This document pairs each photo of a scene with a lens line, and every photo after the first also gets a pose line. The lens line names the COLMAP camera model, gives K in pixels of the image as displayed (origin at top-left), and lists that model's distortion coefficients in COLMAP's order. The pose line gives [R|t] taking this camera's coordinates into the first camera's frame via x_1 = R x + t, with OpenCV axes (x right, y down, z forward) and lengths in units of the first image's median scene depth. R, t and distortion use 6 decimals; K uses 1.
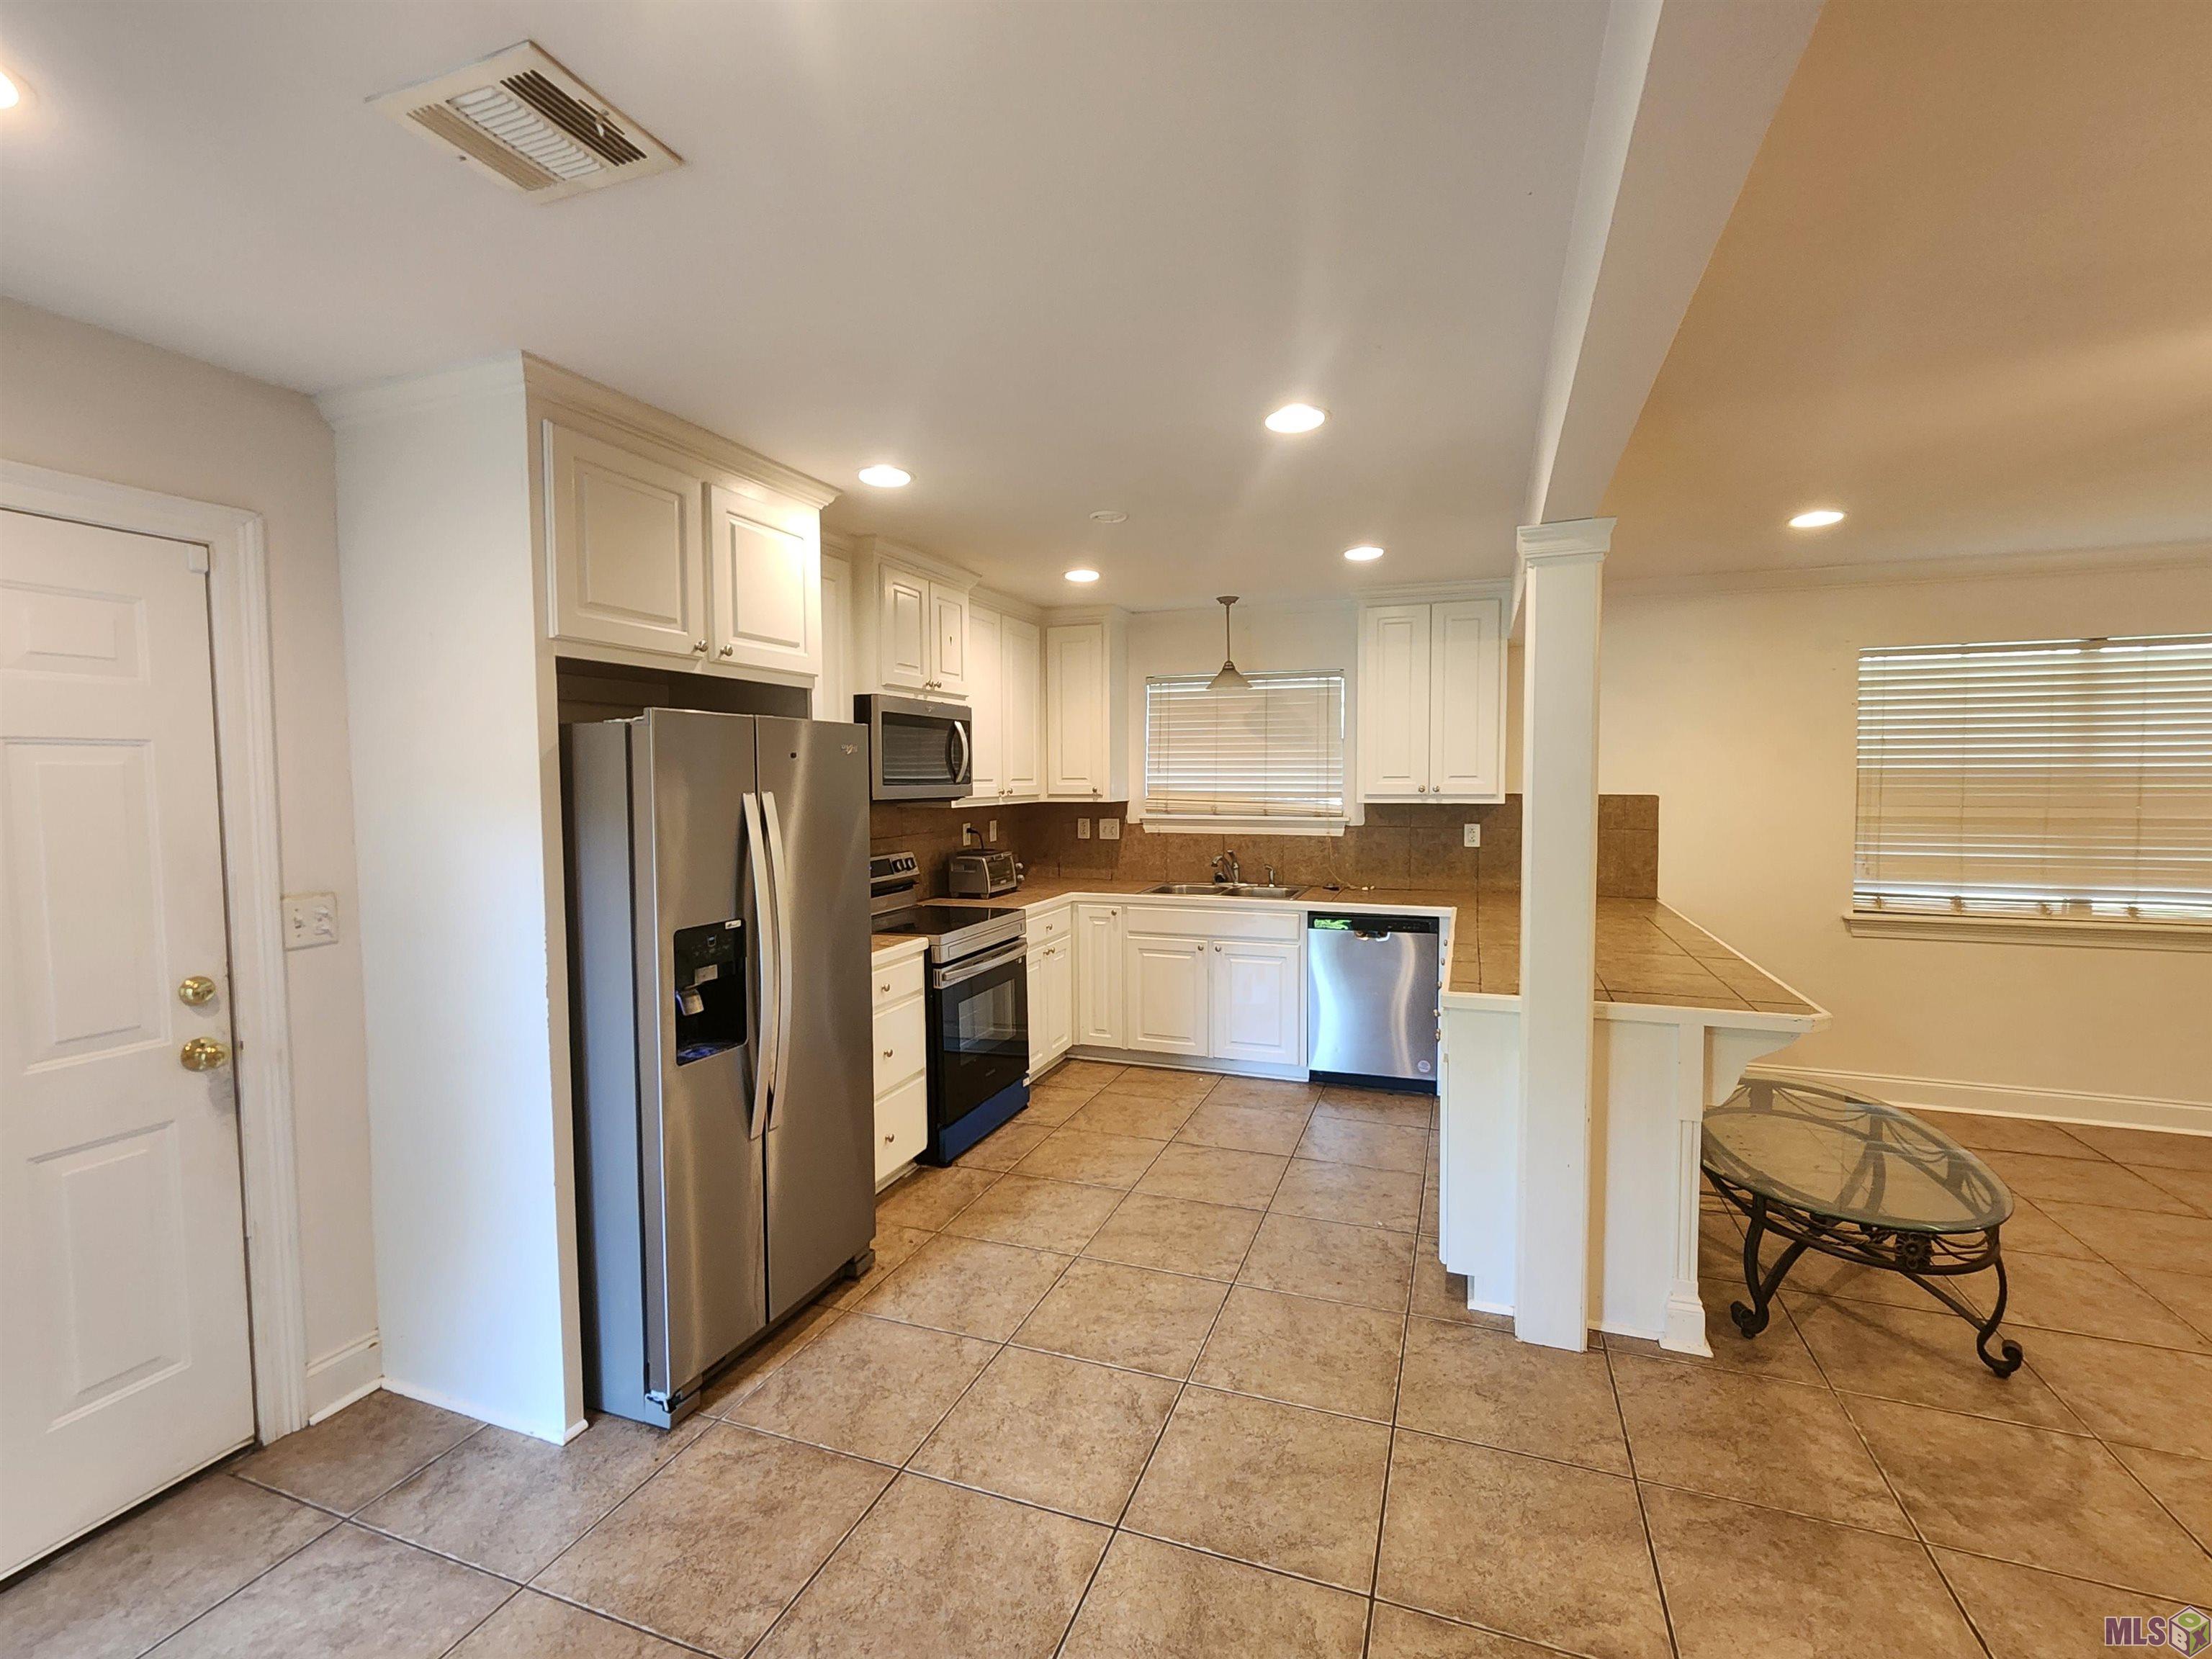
lens RADIAL K [[968.2, 0, 1106.0], [0, 968.2, 829.5], [0, 0, 1]] dist [-0.002204, 0.000245]
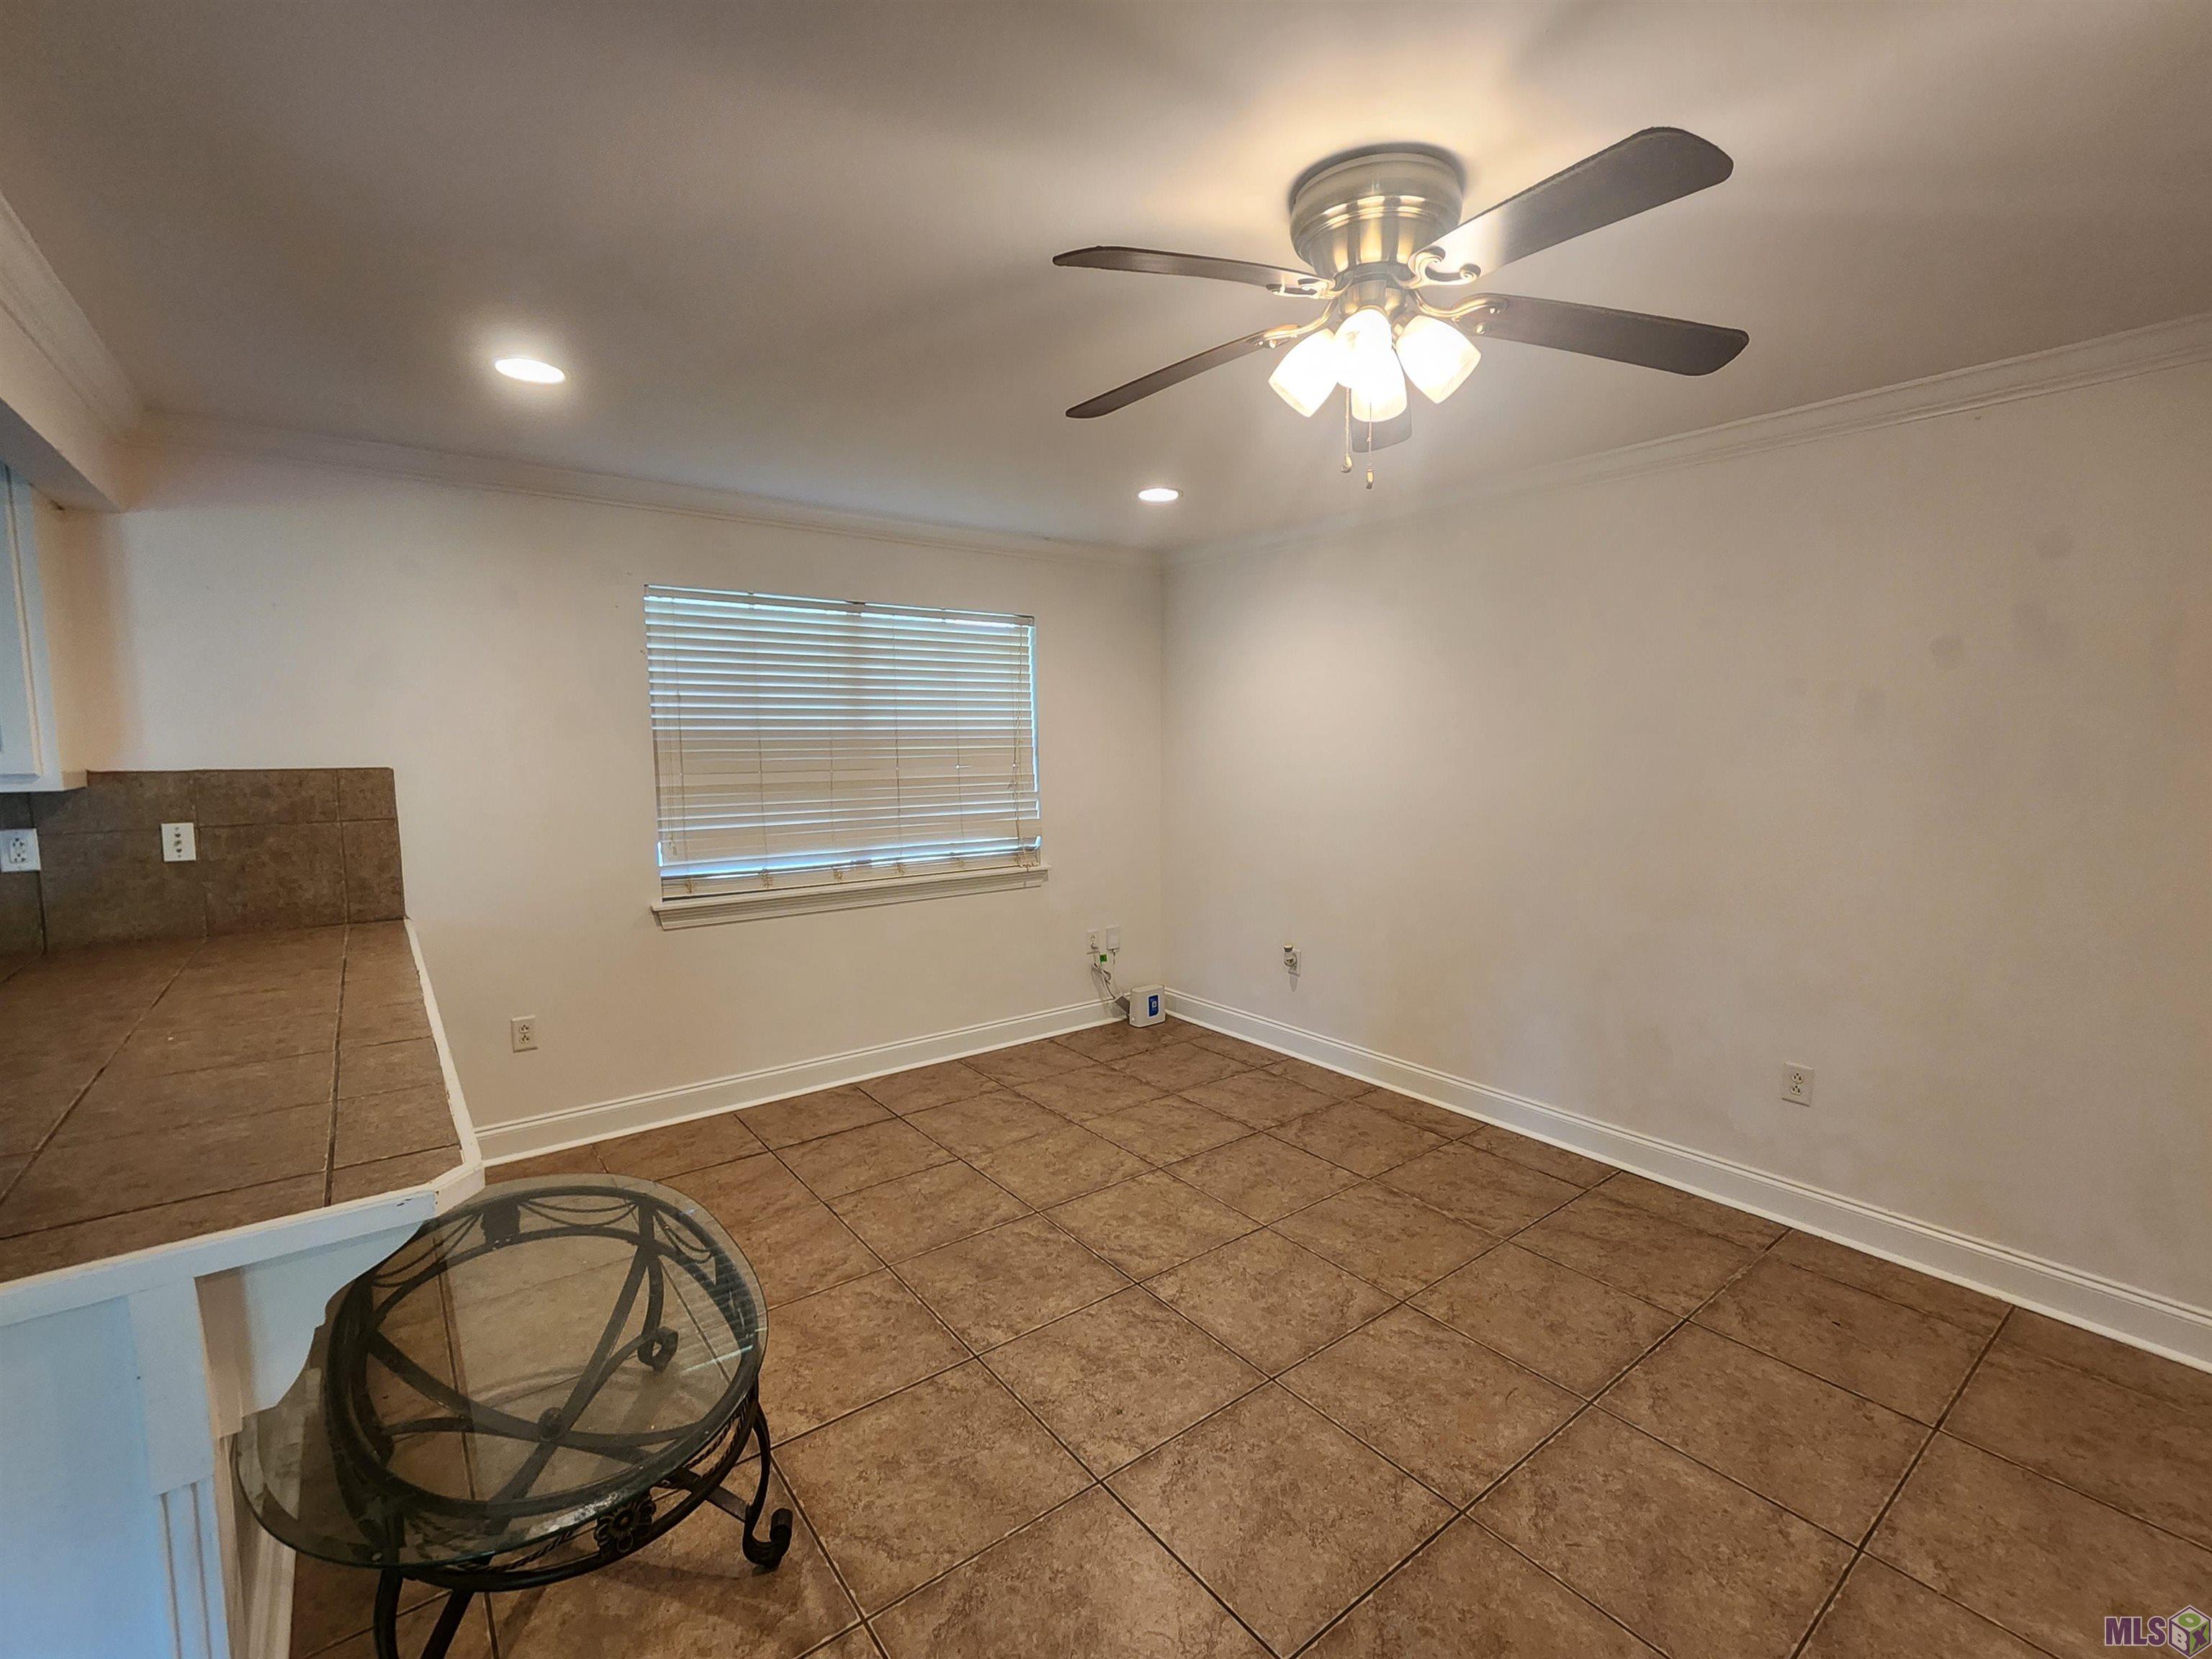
lens RADIAL K [[968.2, 0, 1106.0], [0, 968.2, 829.5], [0, 0, 1]] dist [-0.002204, 0.000245]
pose [[0.539384, -0.080836, 0.838171, 0.292124], [0.047050, 0.996720, 0.065849, -0.014880], [-0.840745, 0.003918, 0.541418, 0.229386]]
